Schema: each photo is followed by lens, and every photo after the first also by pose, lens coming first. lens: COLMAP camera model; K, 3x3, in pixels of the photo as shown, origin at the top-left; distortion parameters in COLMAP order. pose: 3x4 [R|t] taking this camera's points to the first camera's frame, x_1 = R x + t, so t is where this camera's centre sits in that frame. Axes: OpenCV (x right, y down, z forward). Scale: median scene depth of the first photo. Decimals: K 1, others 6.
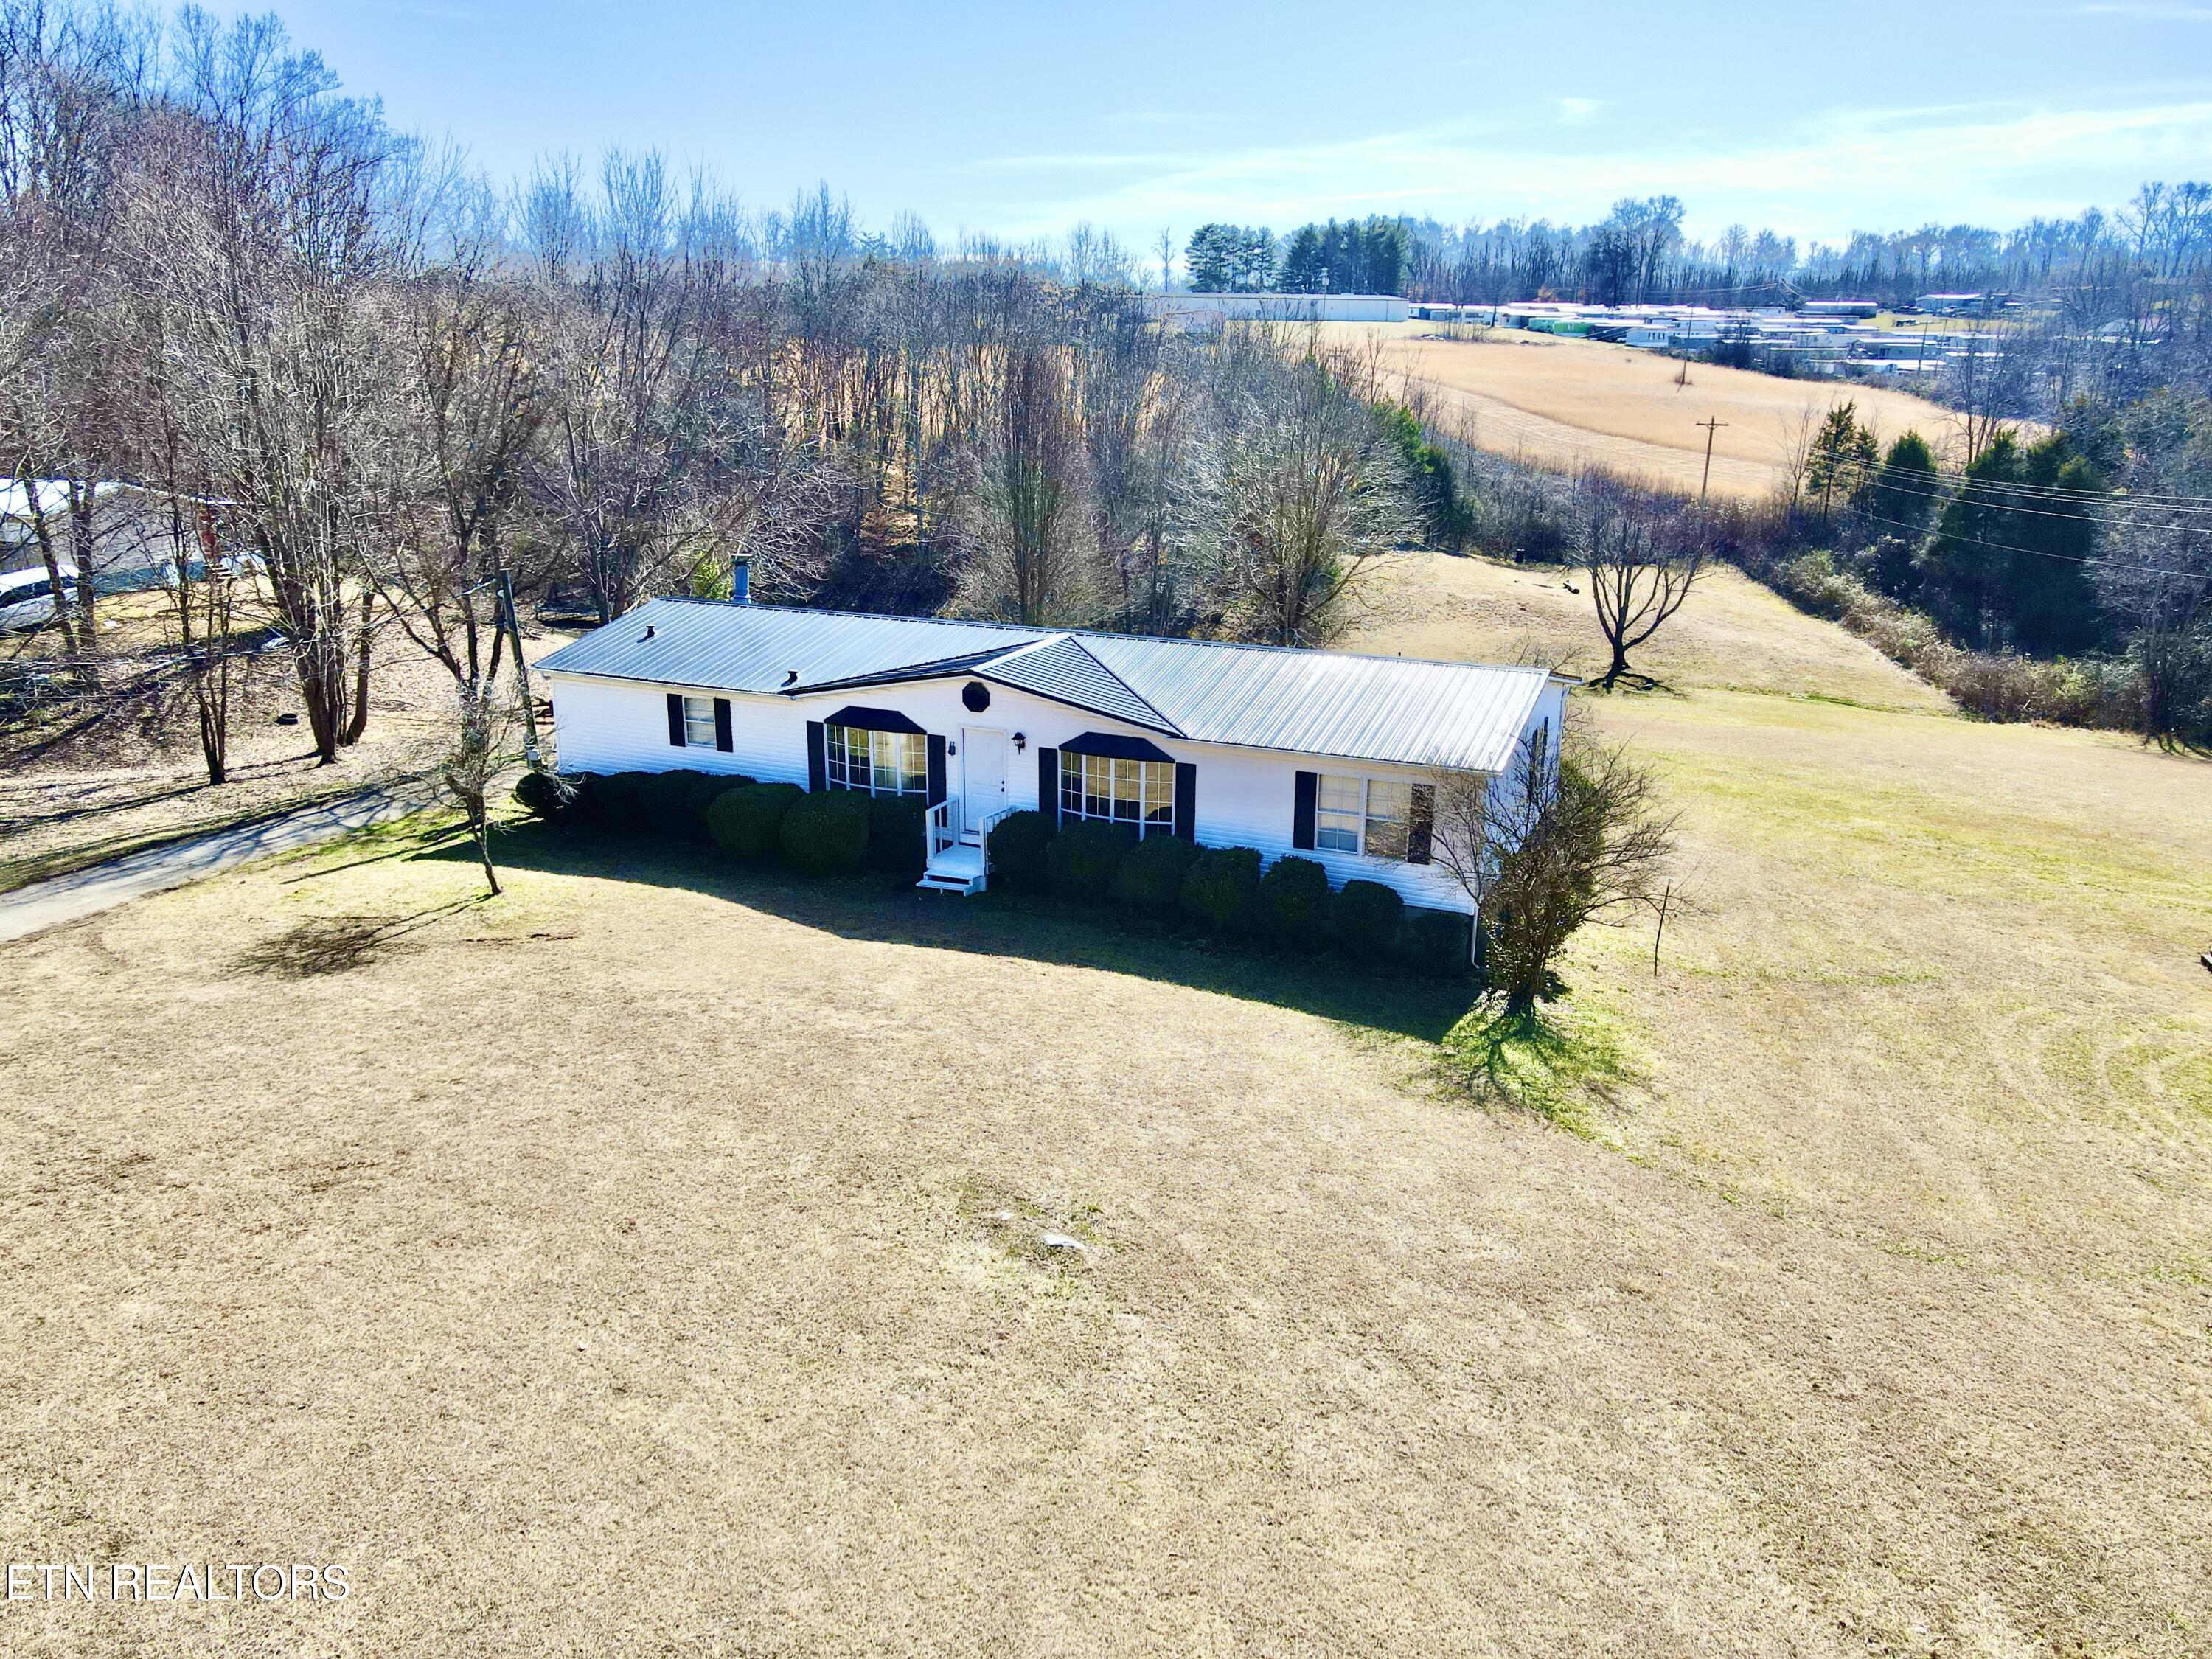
lens RADIAL K [[1602.8, 0, 1106.0], [0, 1602.8, 829.5], [0, 0, 1]] dist [-0.042941, 0.094037]
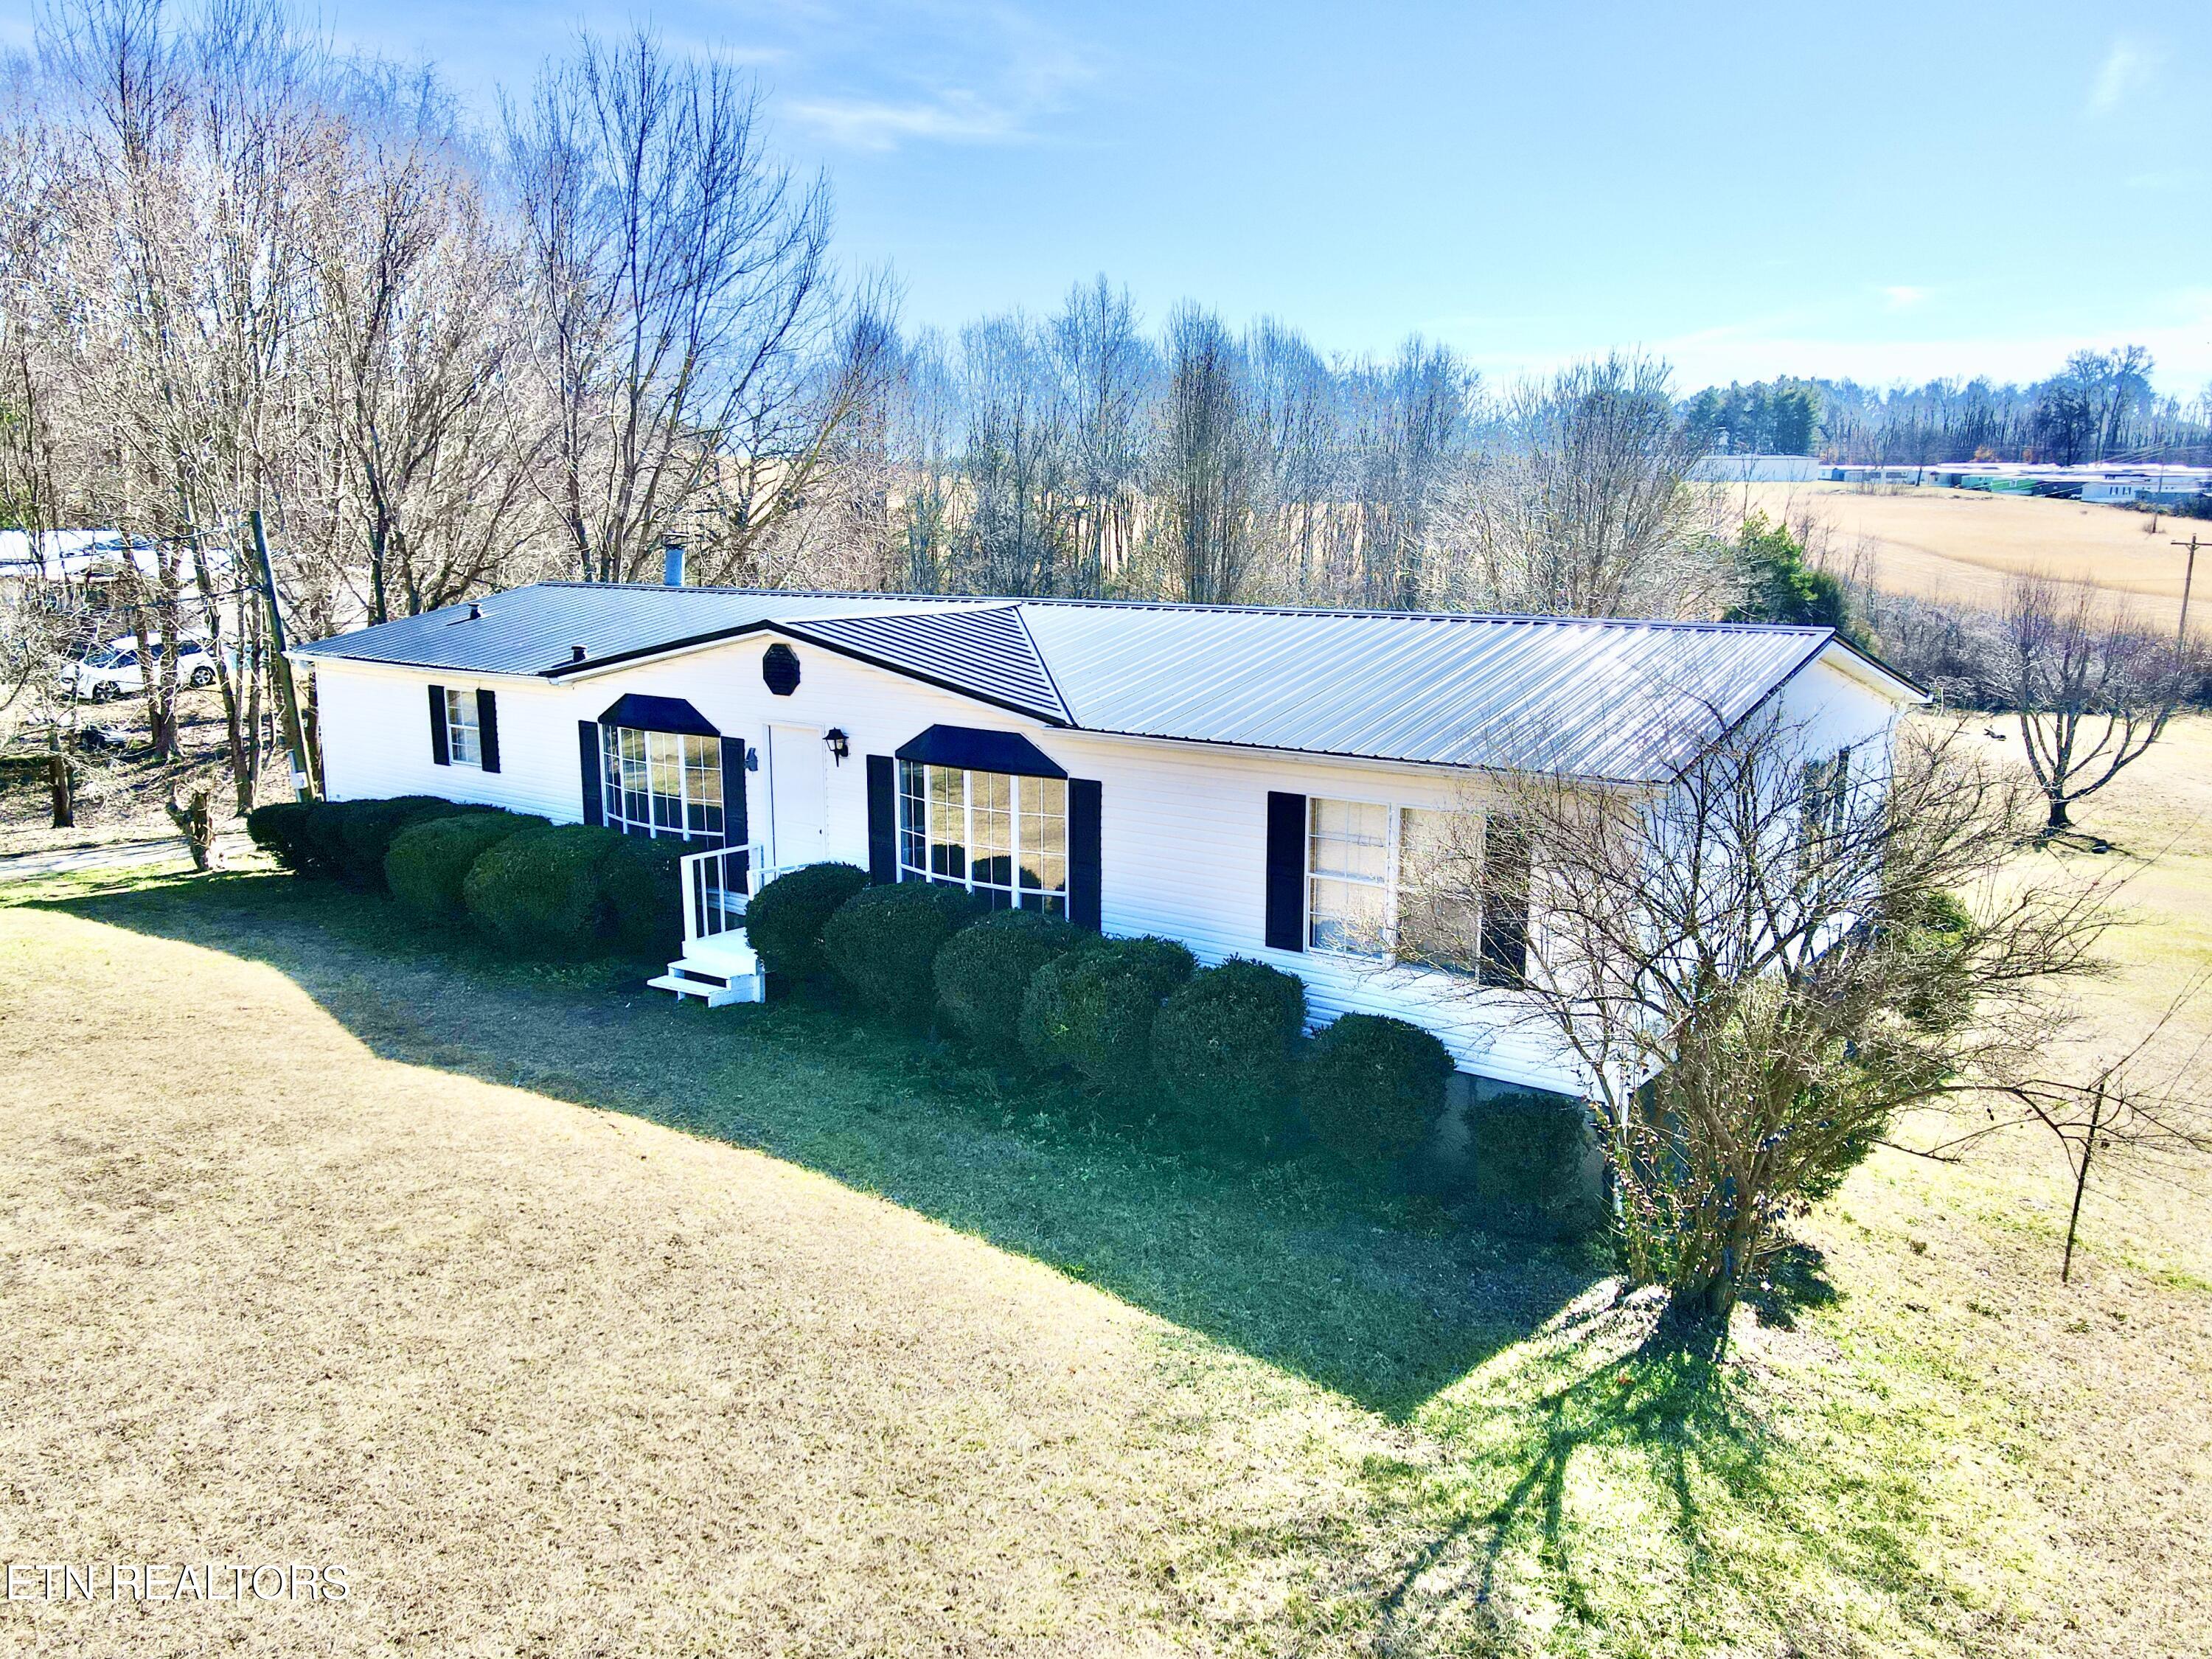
lens RADIAL K [[1611.1, 0, 1106.0], [0, 1611.1, 829.5], [0, 0, 1]] dist [0.002915, -0.002684]
pose [[0.972346, 0.038540, -0.230343, 0.168973], [-0.063779, 0.992619, -0.103146, 0.028122], [0.224667, 0.114984, 0.967628, 0.454409]]
